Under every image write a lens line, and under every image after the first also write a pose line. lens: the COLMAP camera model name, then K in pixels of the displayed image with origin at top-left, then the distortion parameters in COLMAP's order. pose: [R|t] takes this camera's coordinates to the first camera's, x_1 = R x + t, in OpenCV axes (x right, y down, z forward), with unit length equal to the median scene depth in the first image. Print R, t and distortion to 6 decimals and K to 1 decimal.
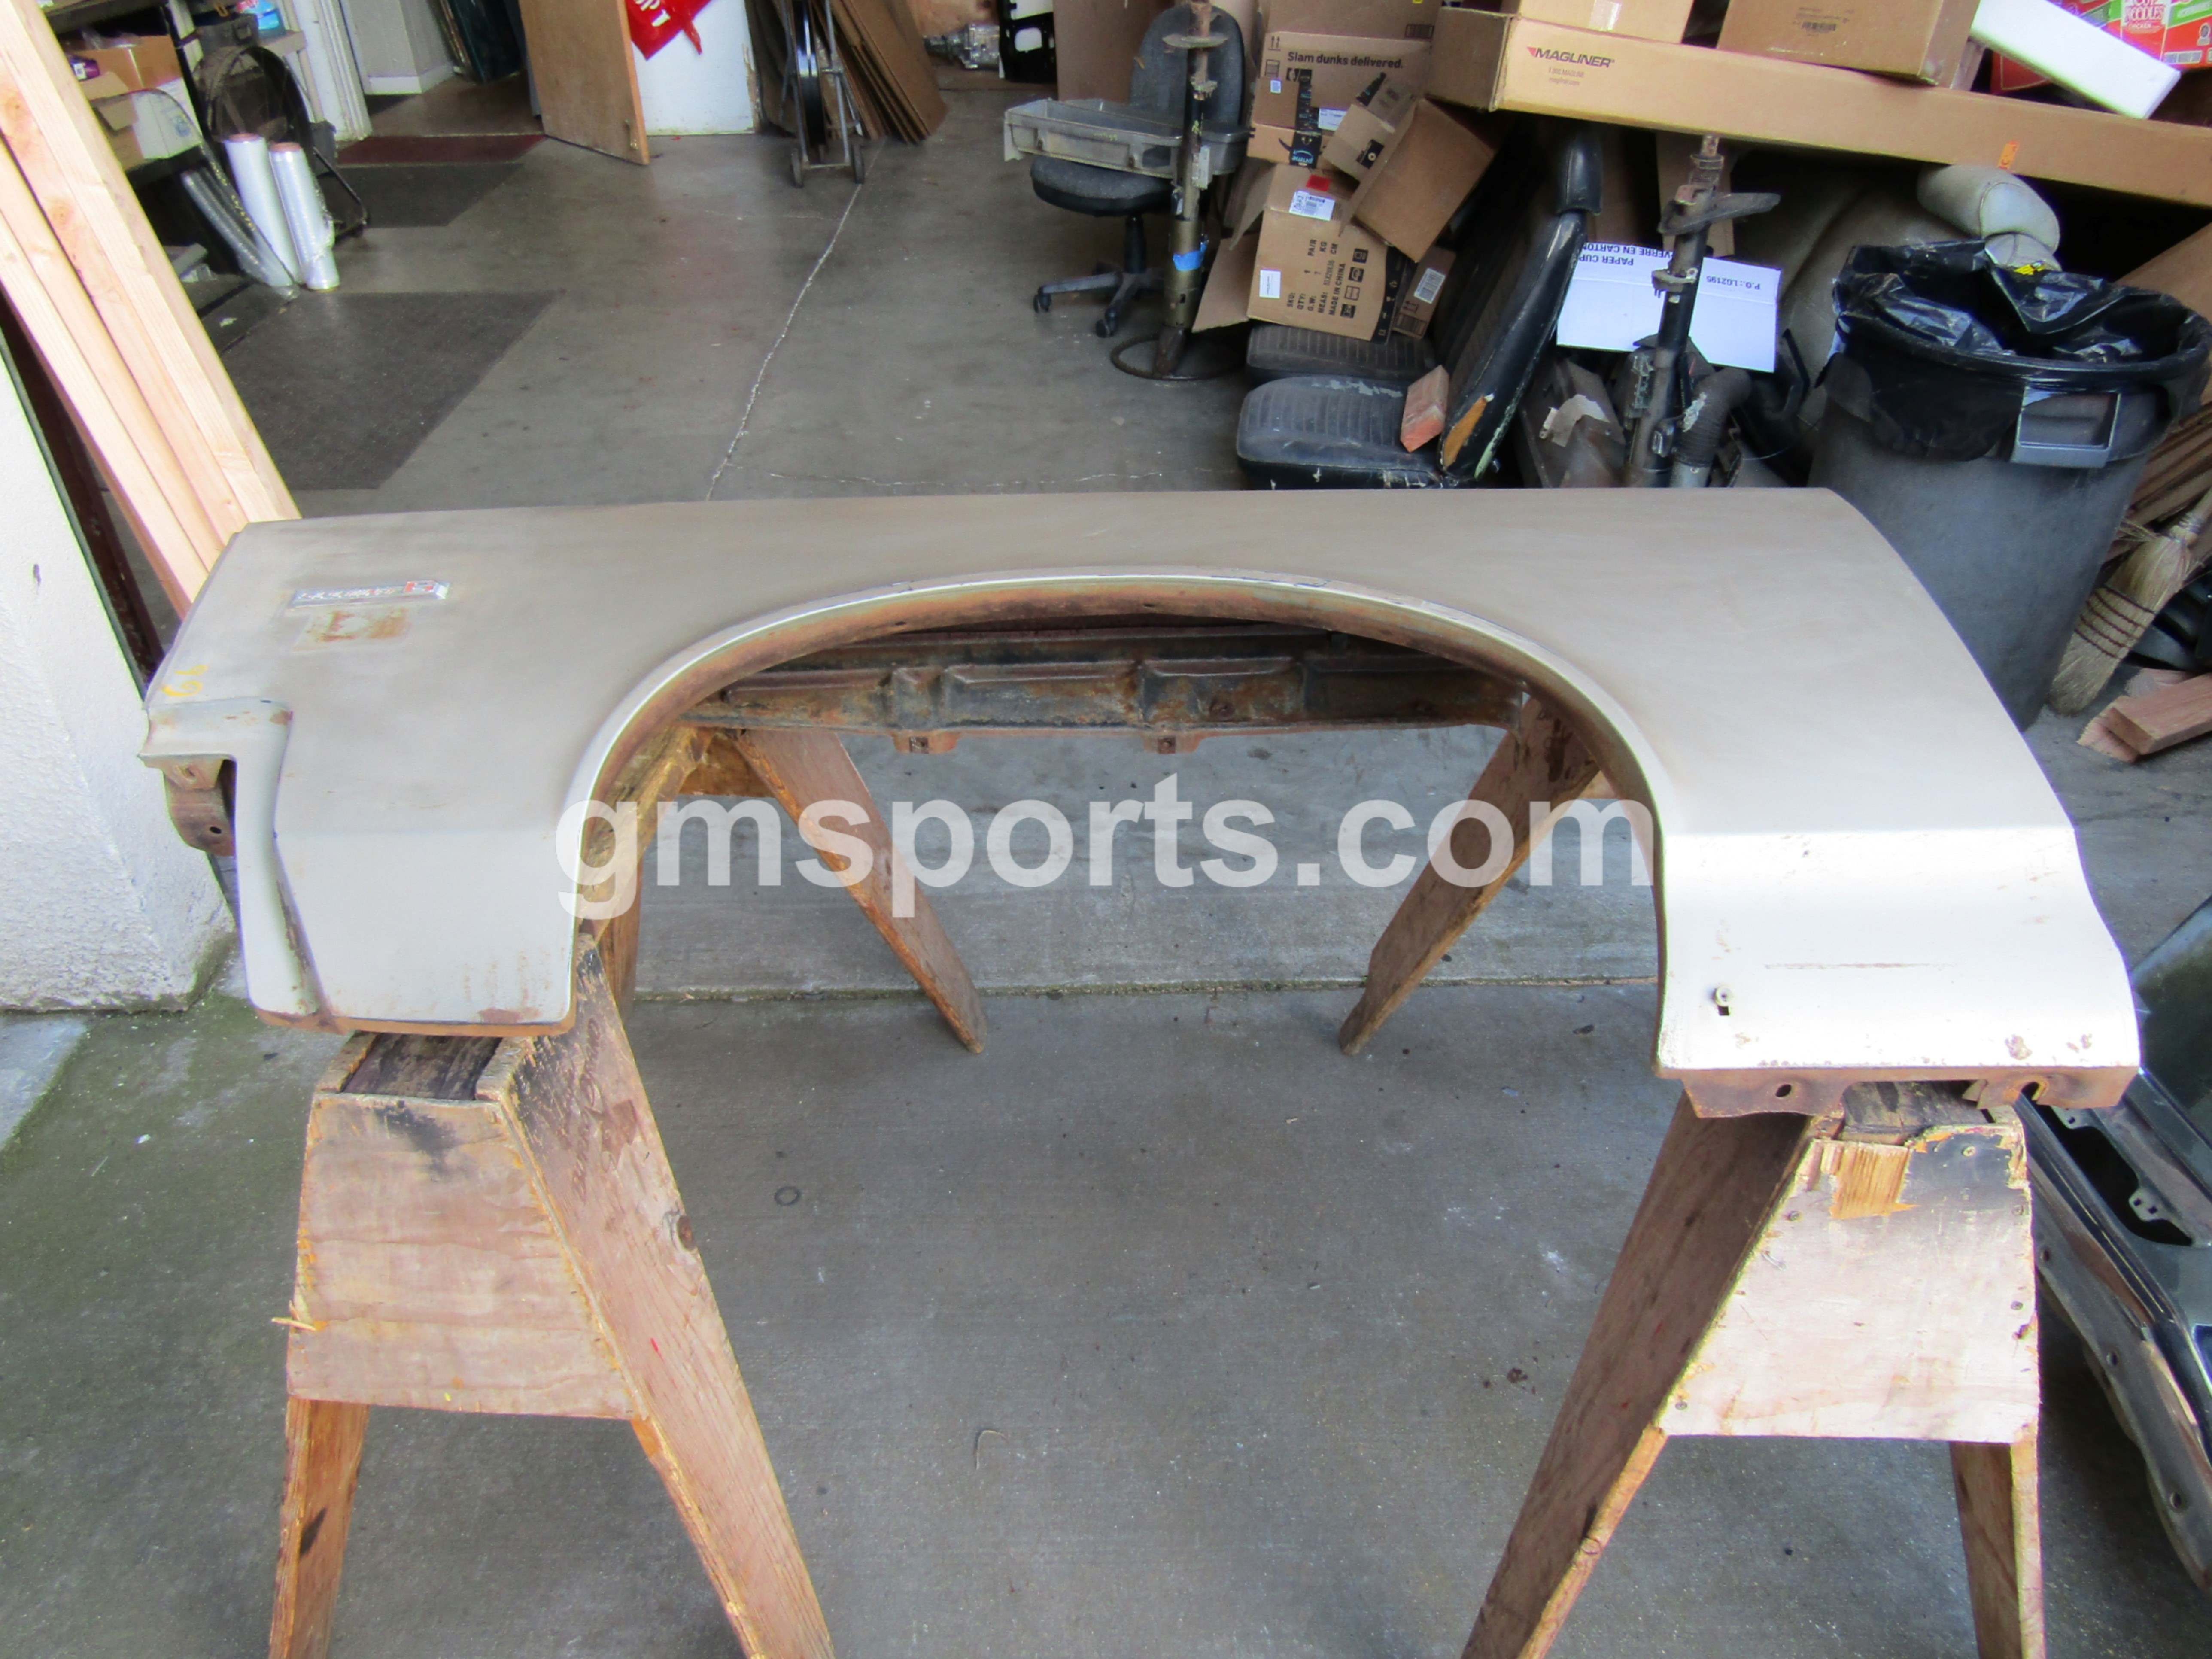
lens RADIAL K [[1666.2, 0, 843.6], [0, 1666.2, 863.3], [0, 0, 1]] dist [-0.101701, 0.152672]
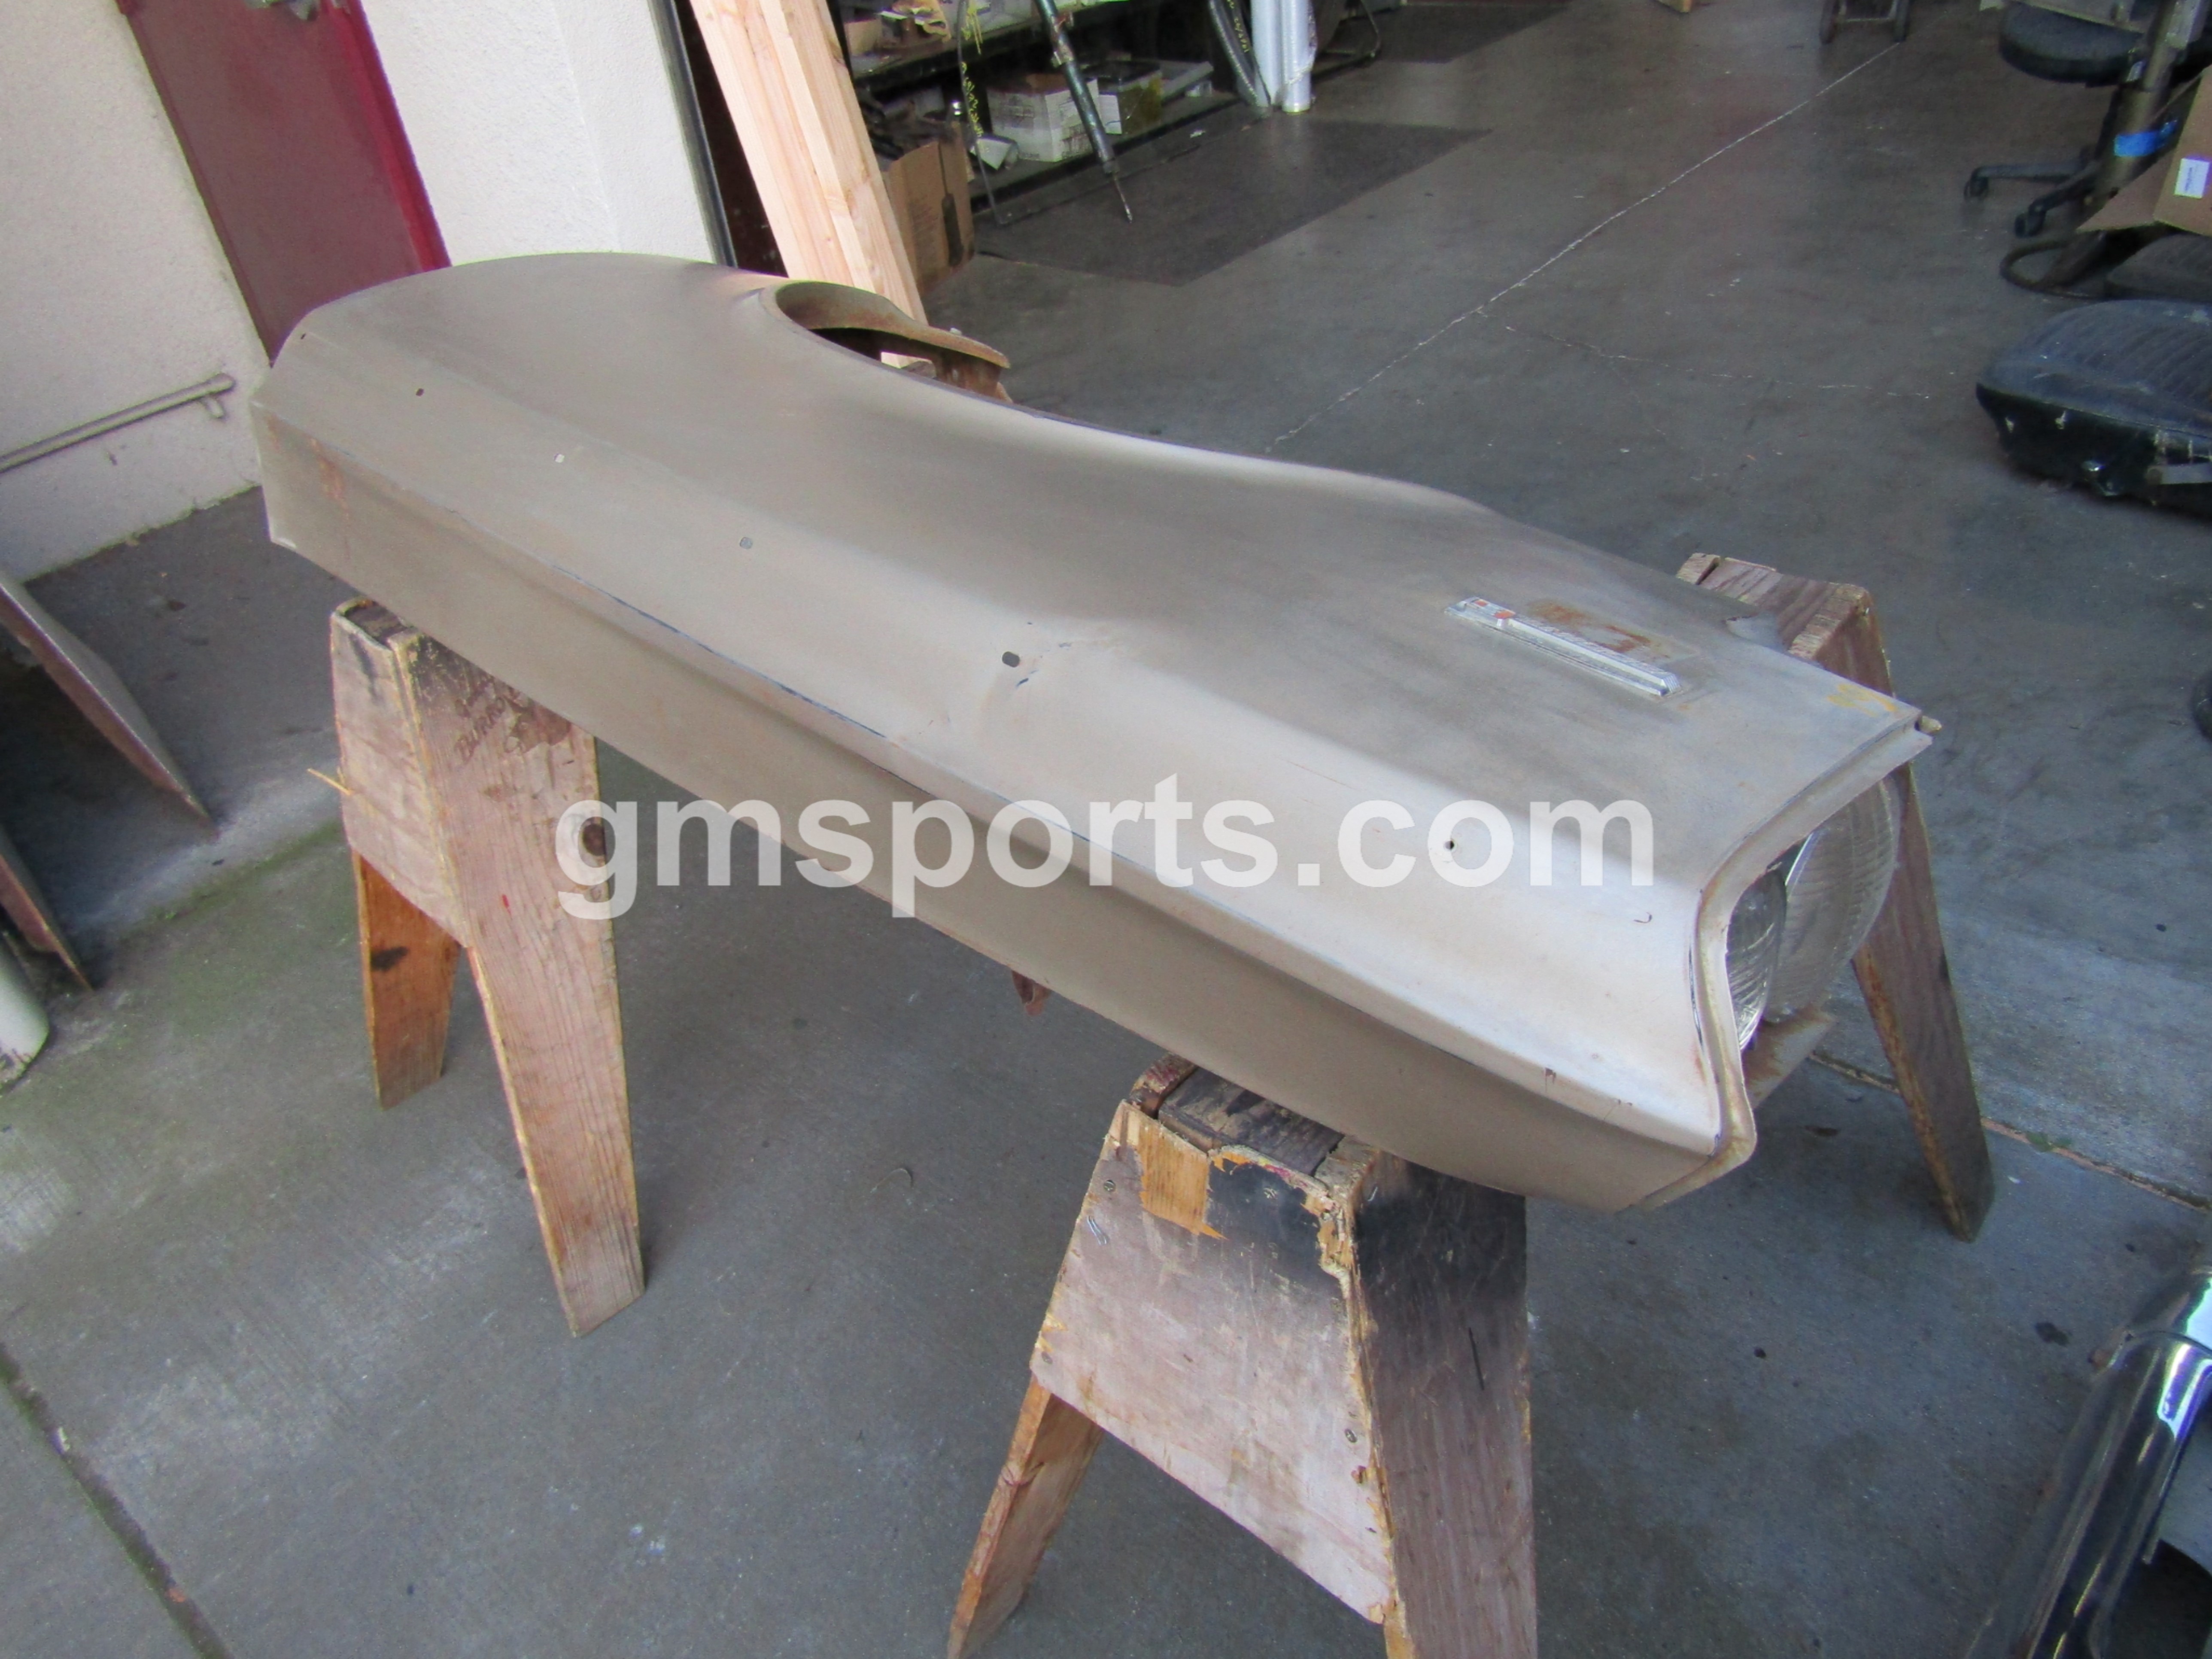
lens RADIAL K [[1585.9, 0, 1120.8], [0, 1585.9, 827.0], [0, 0, 1]] dist [0.004542, -0.010502]
pose [[0.758495, 0.324381, -0.565210, 0.928137], [-0.294689, 0.944300, 0.146481, -0.072252], [0.581244, 0.055456, 0.811838, 0.318223]]
